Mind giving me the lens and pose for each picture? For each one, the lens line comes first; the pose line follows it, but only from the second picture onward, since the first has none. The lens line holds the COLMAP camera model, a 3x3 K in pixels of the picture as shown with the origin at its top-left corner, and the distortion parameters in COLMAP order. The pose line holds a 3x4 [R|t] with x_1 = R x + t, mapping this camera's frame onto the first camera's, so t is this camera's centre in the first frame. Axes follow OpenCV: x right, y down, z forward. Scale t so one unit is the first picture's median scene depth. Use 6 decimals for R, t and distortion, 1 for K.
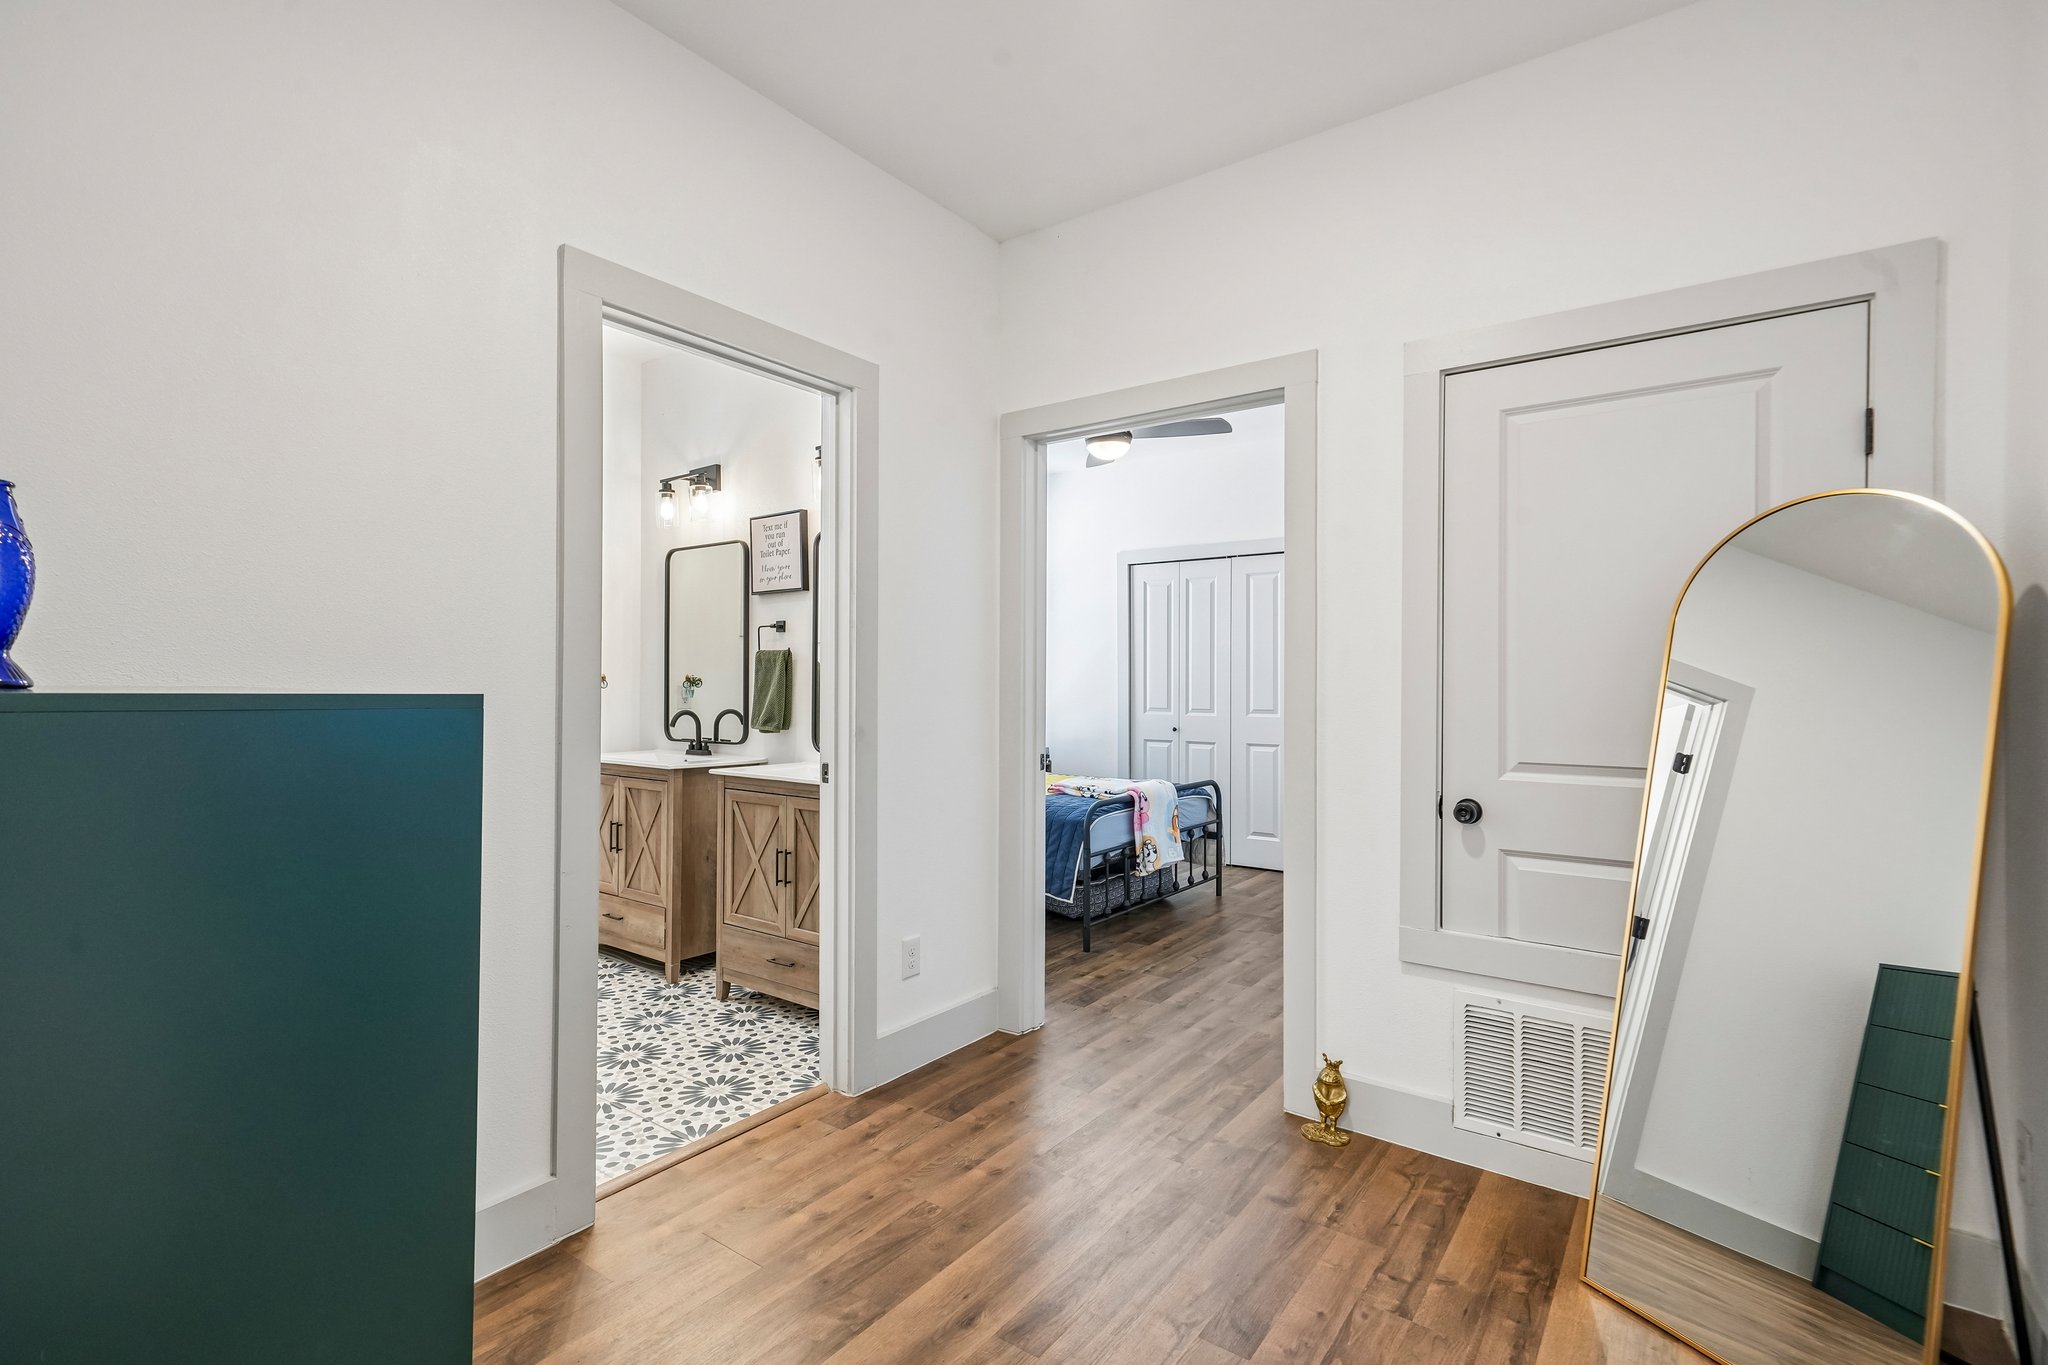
lens RADIAL K [[948.2, 0, 1023.1], [0, 948.2, 688.8], [0, 0, 1]] dist [0.011049, 0.001921]
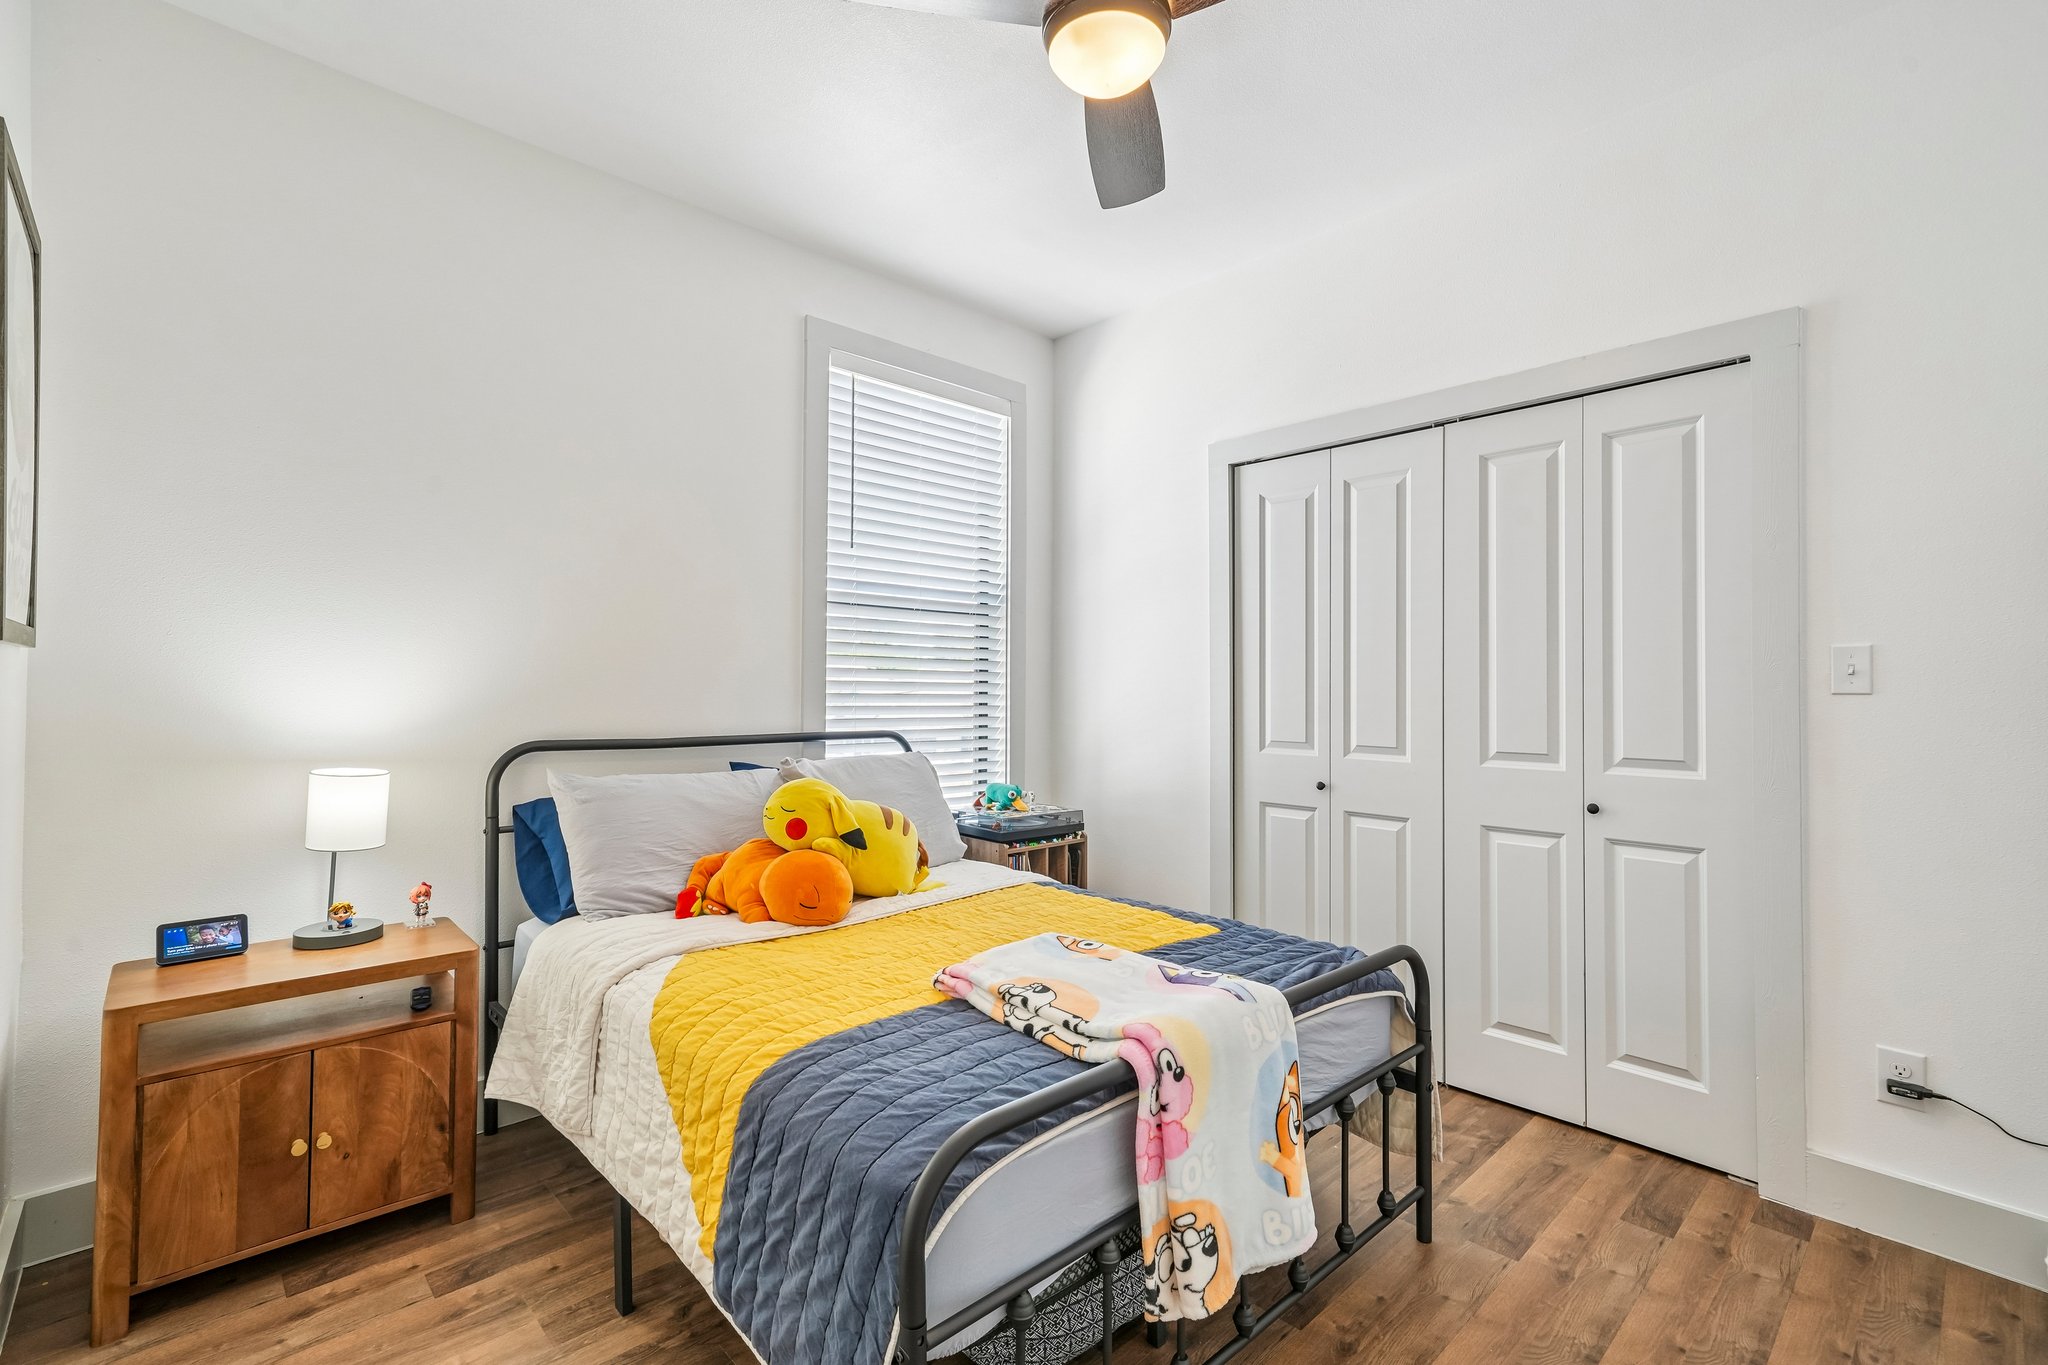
lens RADIAL K [[948.2, 0, 1016.3], [0, 948.2, 684.5], [0, 0, 1]] dist [0.011049, 0.001921]
pose [[0.983306, 0.002497, -0.181945, 0.134030], [-0.004910, 0.999906, -0.012814, -0.004605], [0.181895, 0.013494, 0.983225, 0.691874]]
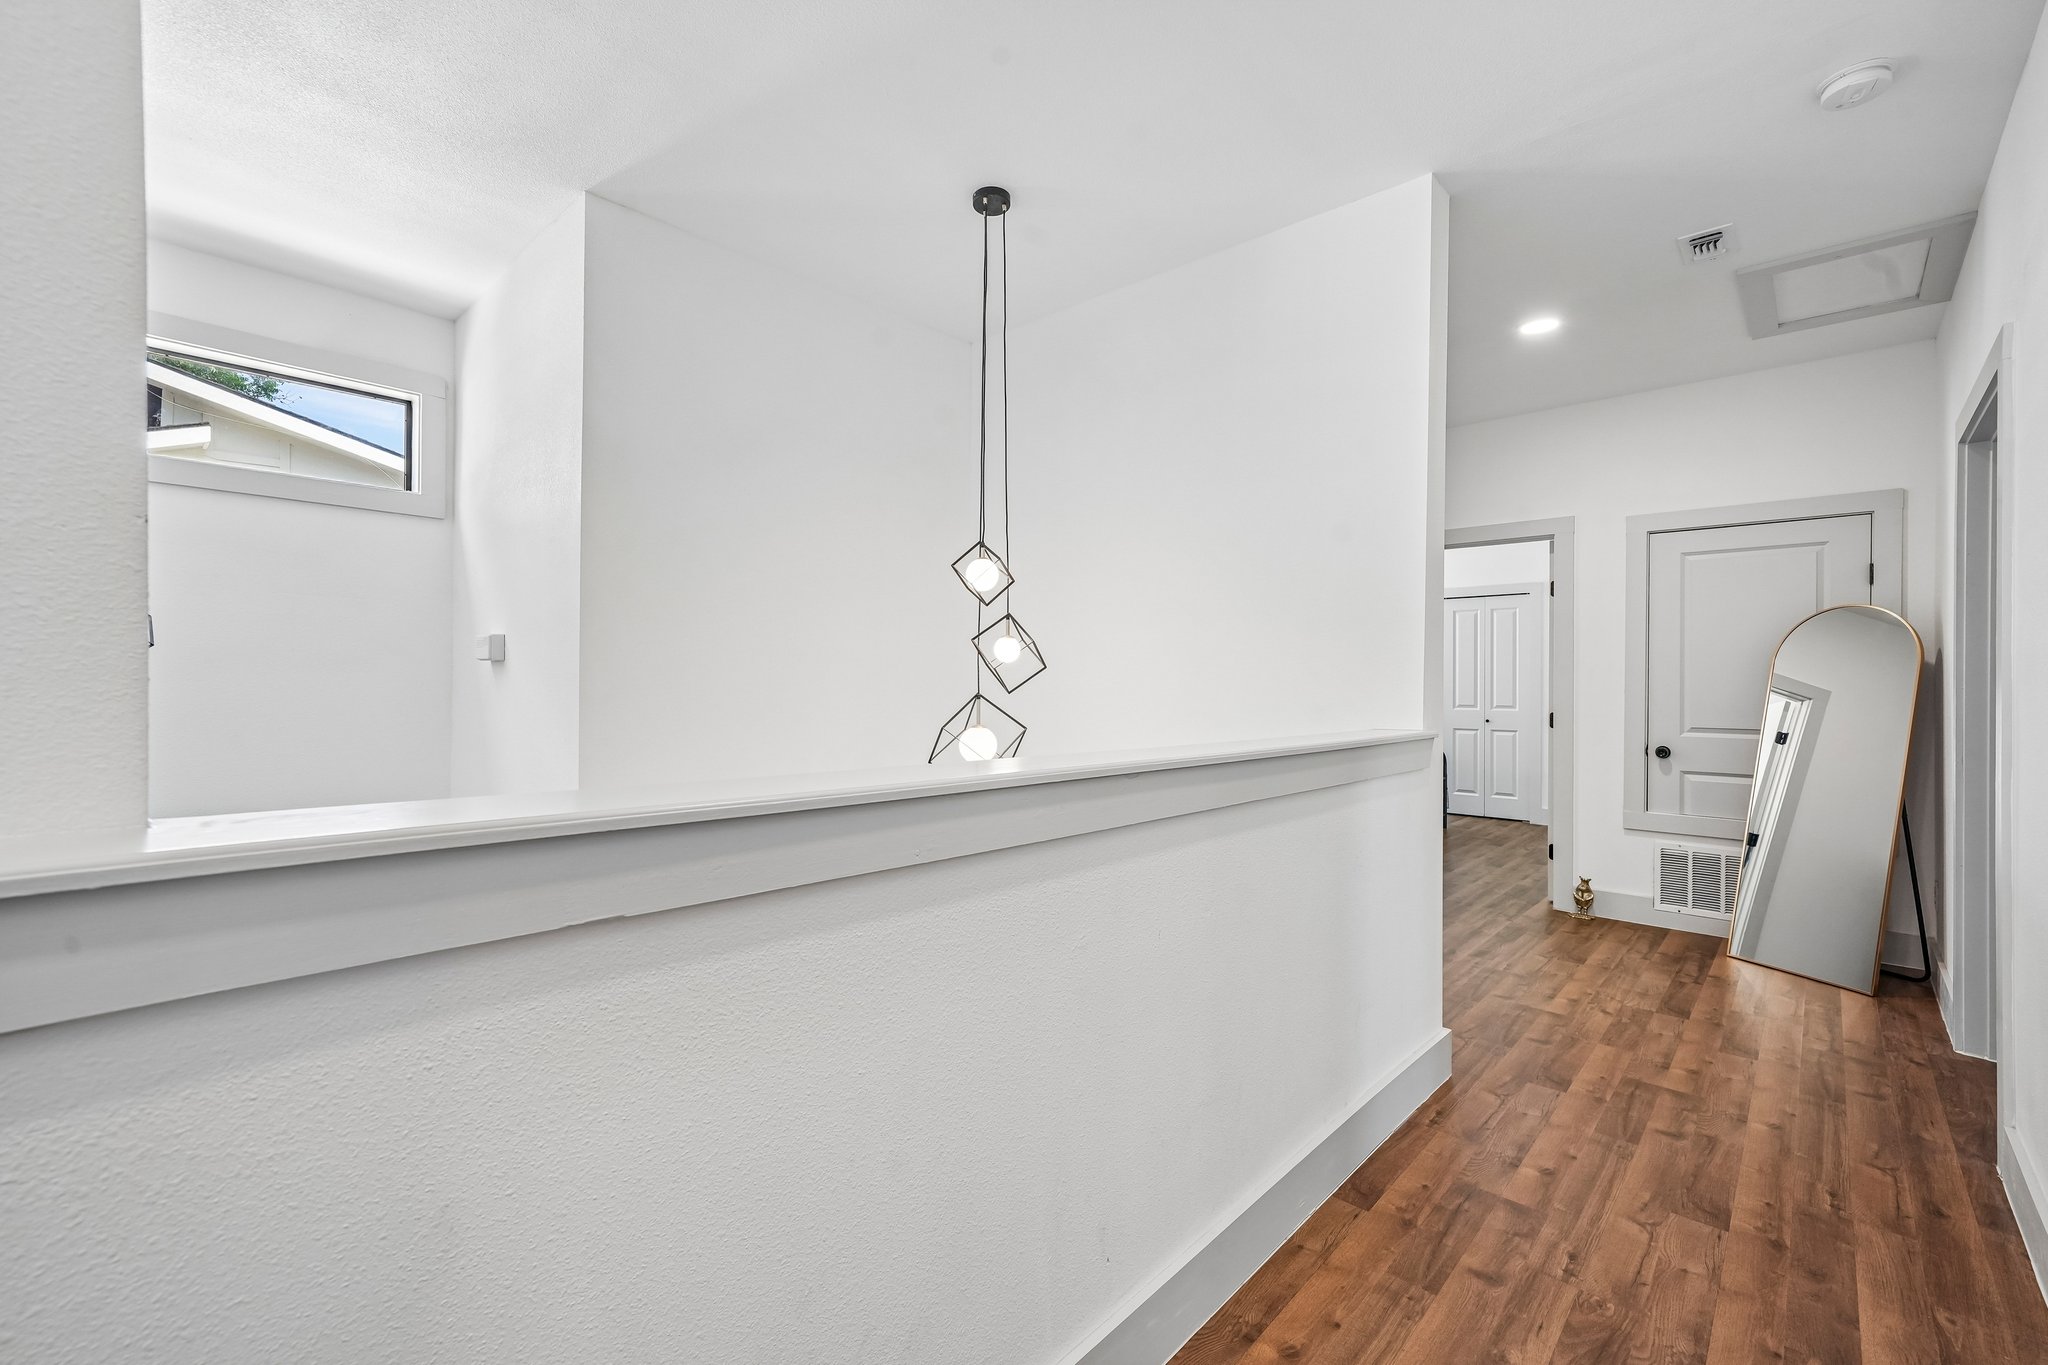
lens RADIAL K [[865.3, 0, 1010.3], [0, 865.3, 687.1], [0, 0, 1]] dist [-0.000007, 0.002080]
pose [[0.992053, 0.002587, -0.125795, -0.562642], [-0.003076, 0.999988, -0.003689, 0.002202], [0.125784, 0.004046, 0.992049, -0.830586]]
